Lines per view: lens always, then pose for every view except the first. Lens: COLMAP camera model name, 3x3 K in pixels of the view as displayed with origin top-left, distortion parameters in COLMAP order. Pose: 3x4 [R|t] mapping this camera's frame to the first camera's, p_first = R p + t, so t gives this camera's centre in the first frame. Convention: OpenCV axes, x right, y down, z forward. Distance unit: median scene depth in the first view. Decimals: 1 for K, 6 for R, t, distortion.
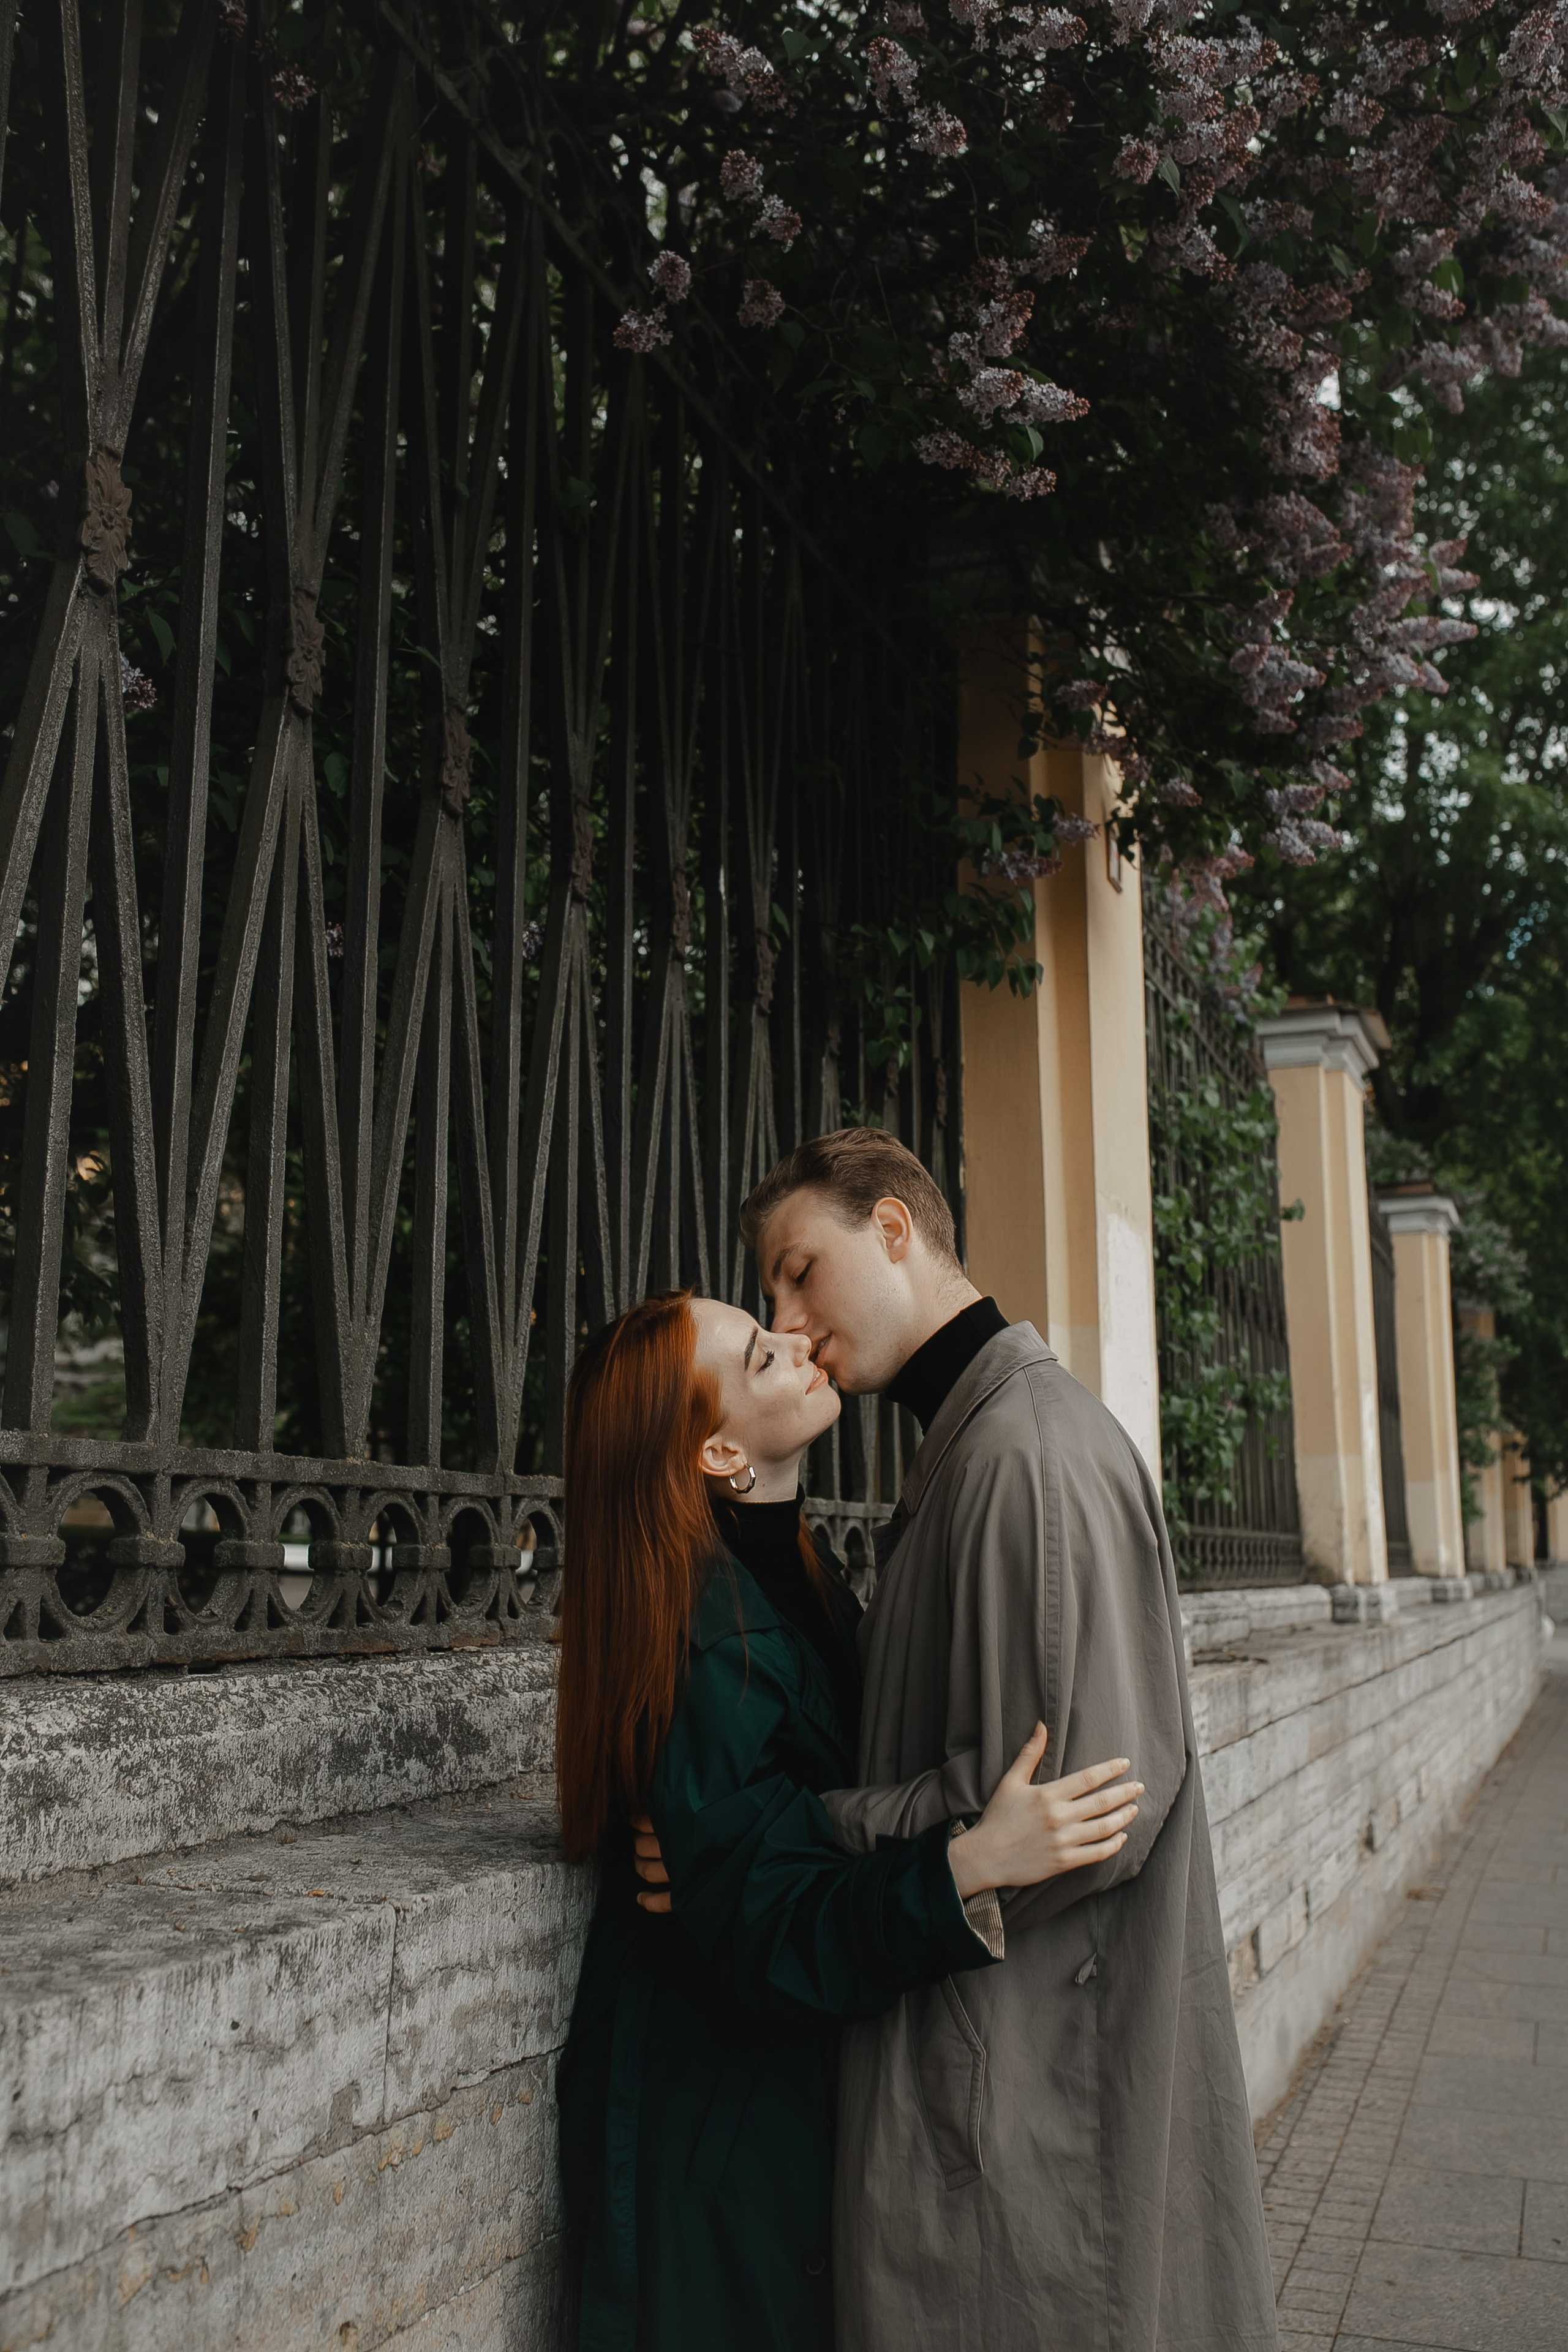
lens RADIAL K [[2315.1, 0, 772.8], [0, 2315.1, 1178.5], [0, 0, 1]] dist [-0.067266, 0.072466]
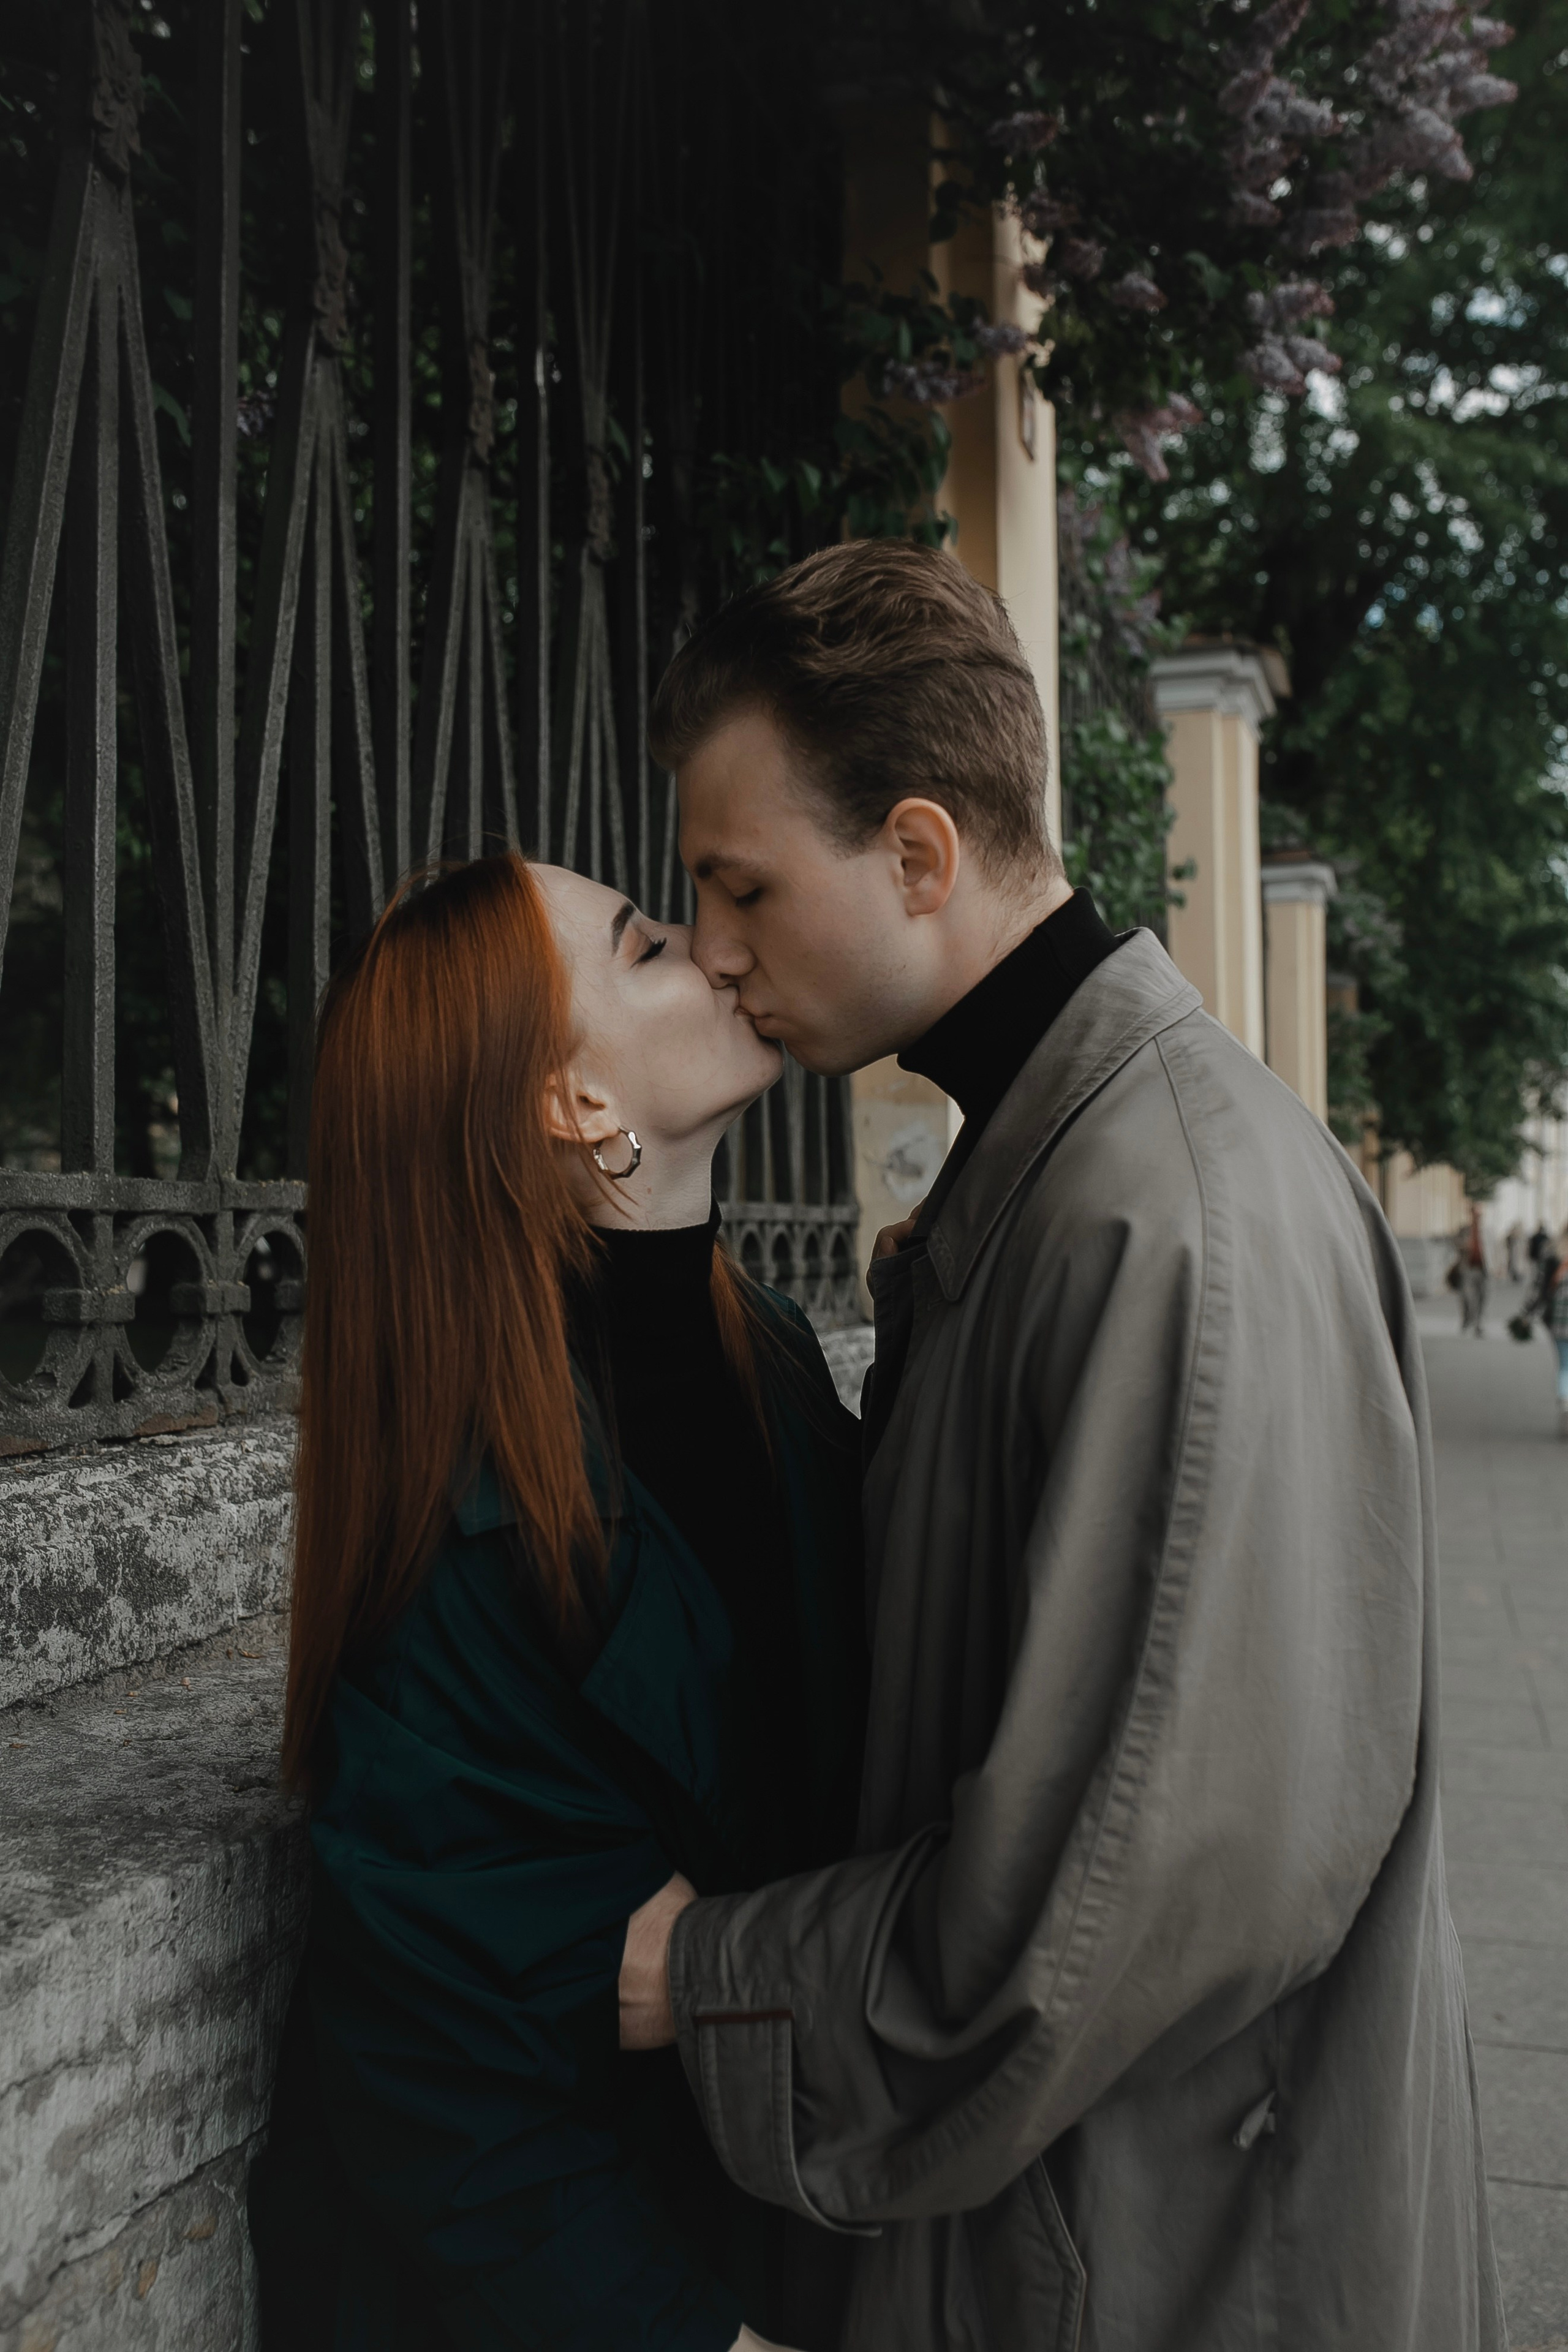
lens RADIAL K [[2347.8, 0, 826.4], [0, 2347.8, 1185.3], [0, 0, 1]] dist [-0.060690, 0.118983]
pose [[0.995872, -0.004382, 0.090664, 0.000583], [-0.008479, 0.989975, 0.140987, 0.030100], [-0.090373, -0.141174, 0.985851, 0.301900]]
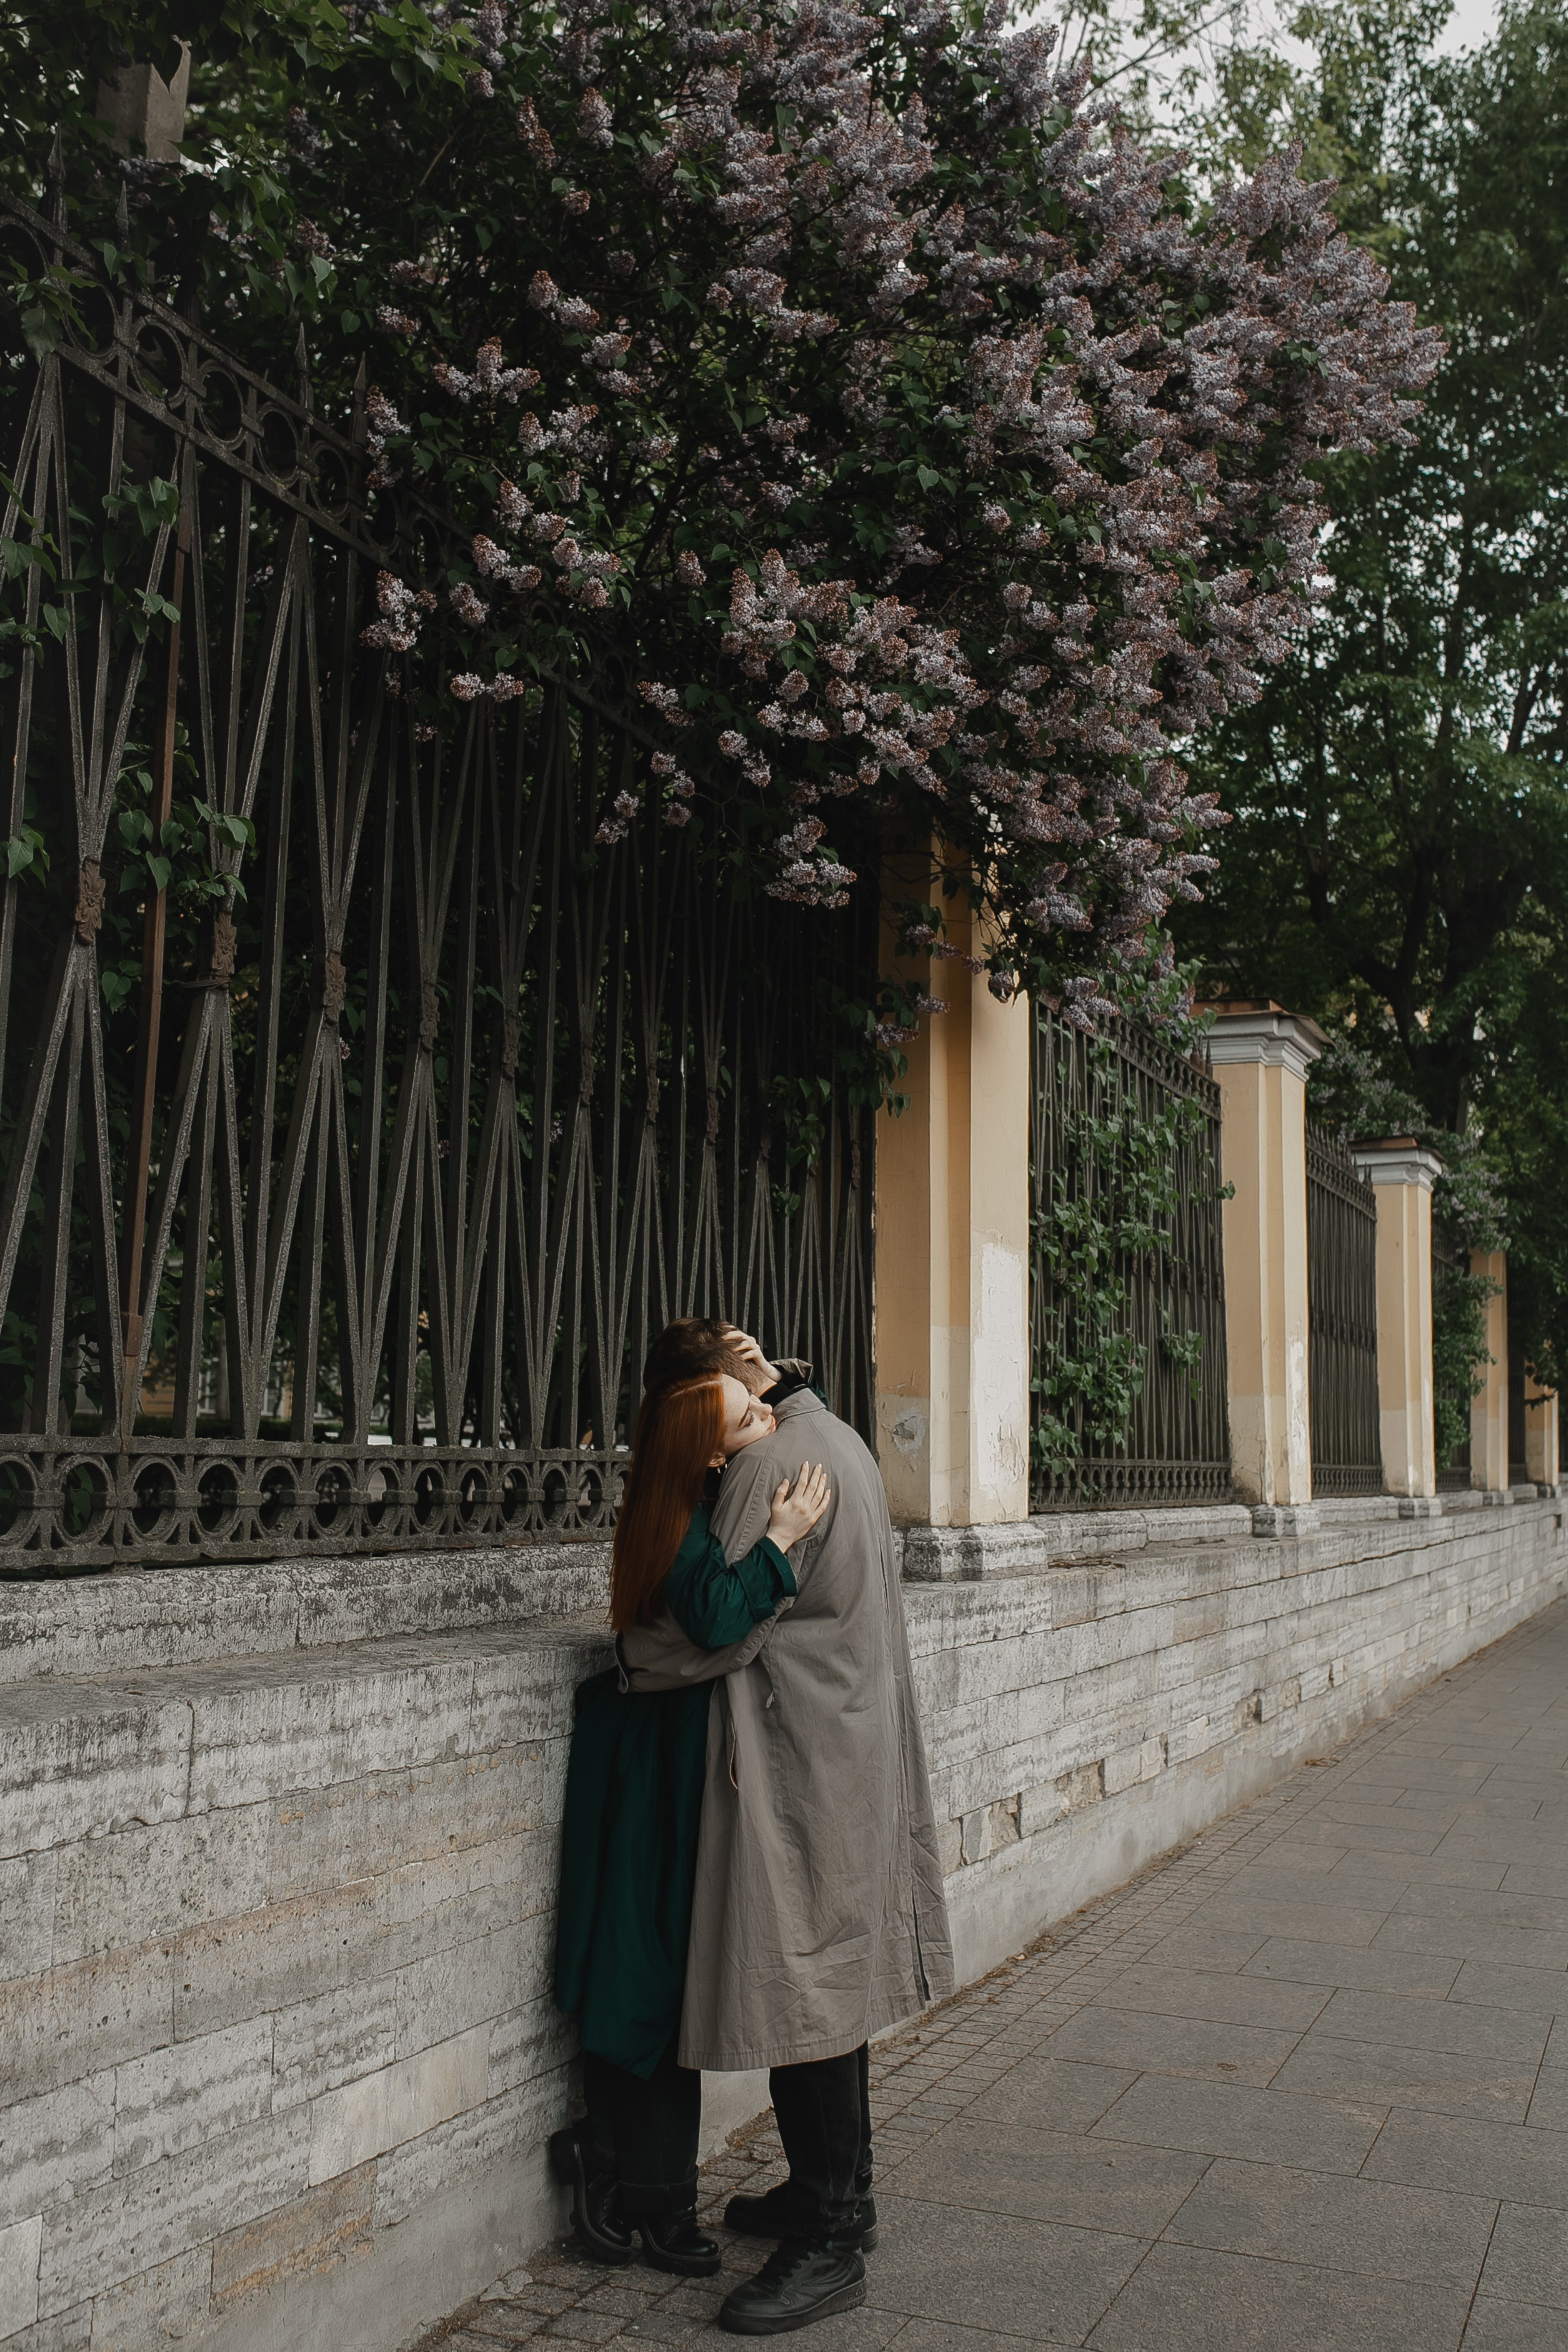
lens RADIAL K [[2384.3, 0, 784.0], [0, 2384.3, 1176.0], [0, 0, 1]] dist [-0.067916, 0.035417]
pose [[0.999439, 0.014700, -0.030101, 0.129747], [-0.013290, 0.998830, 0.046499, -0.173301], [0.030749, -0.046073, 0.998465, -0.830127]]
